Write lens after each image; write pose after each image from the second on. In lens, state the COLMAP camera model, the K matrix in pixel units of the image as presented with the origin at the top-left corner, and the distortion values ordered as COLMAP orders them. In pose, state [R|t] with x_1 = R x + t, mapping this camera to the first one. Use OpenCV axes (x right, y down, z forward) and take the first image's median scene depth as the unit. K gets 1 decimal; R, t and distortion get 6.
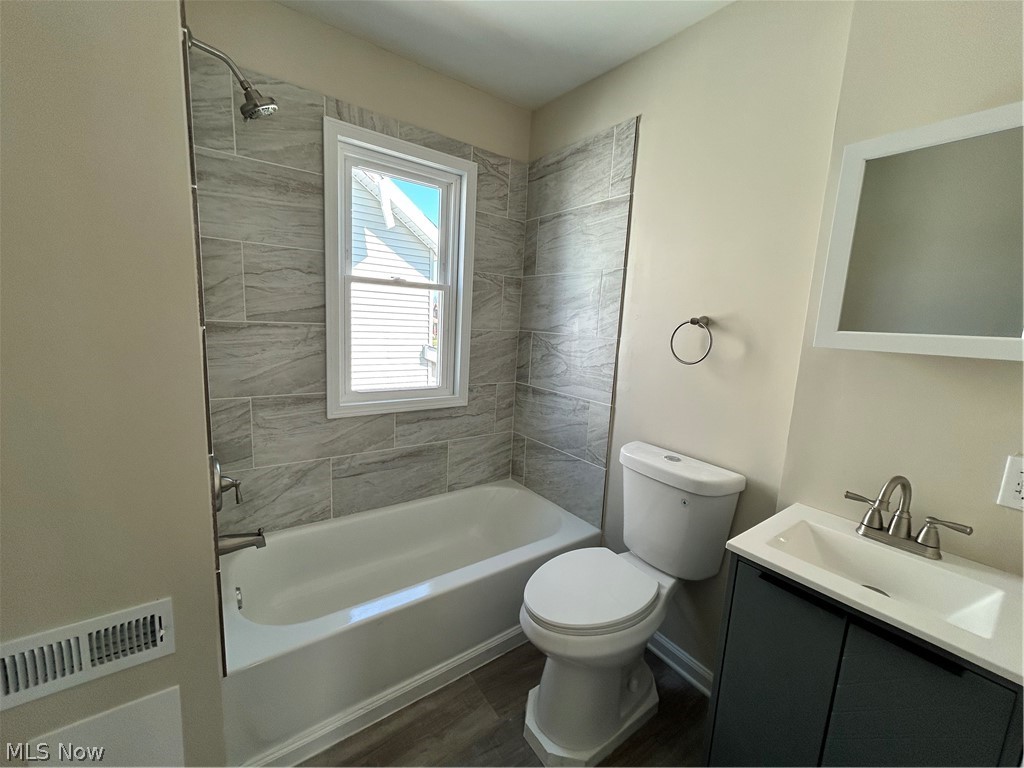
lens RADIAL K [[411.2, 0, 511.6], [0, 411.2, 382.1], [0, 0, 1]] dist [-0.000816, -0.000476]
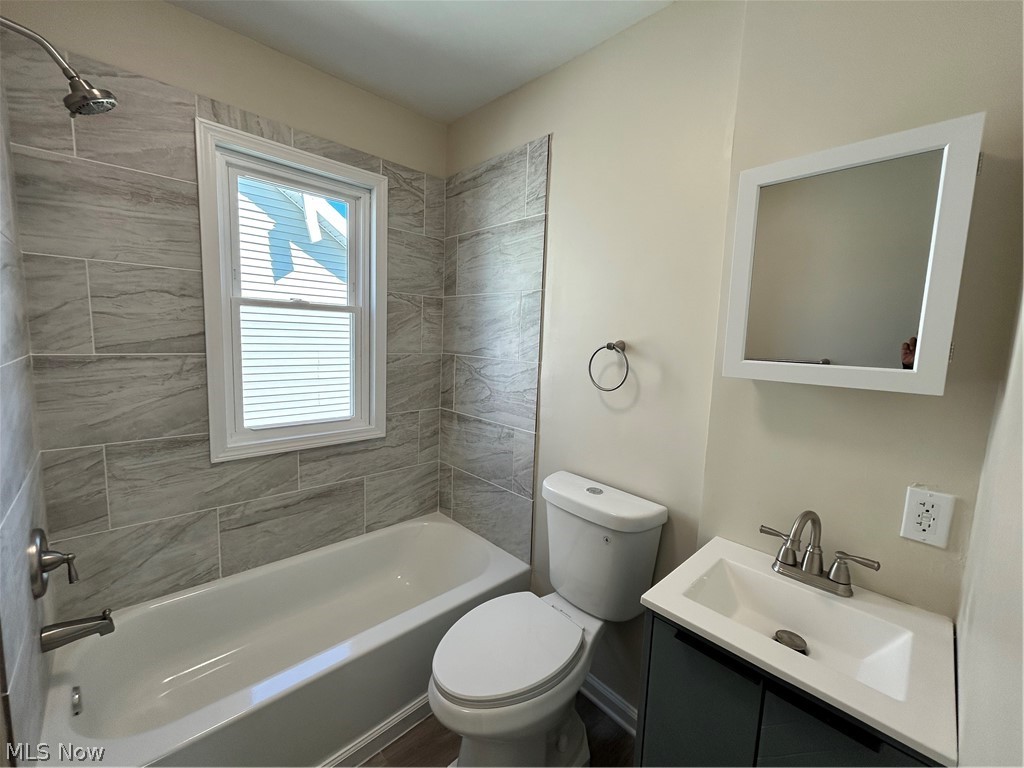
lens RADIAL K [[411.2, 0, 511.2], [0, 411.2, 382.6], [0, 0, 1]] dist [-0.000816, -0.000476]
pose [[0.991883, -0.028017, 0.124030, 0.079578], [0.031890, 0.999060, -0.029353, -0.036197], [-0.123091, 0.033070, 0.991844, 0.068457]]
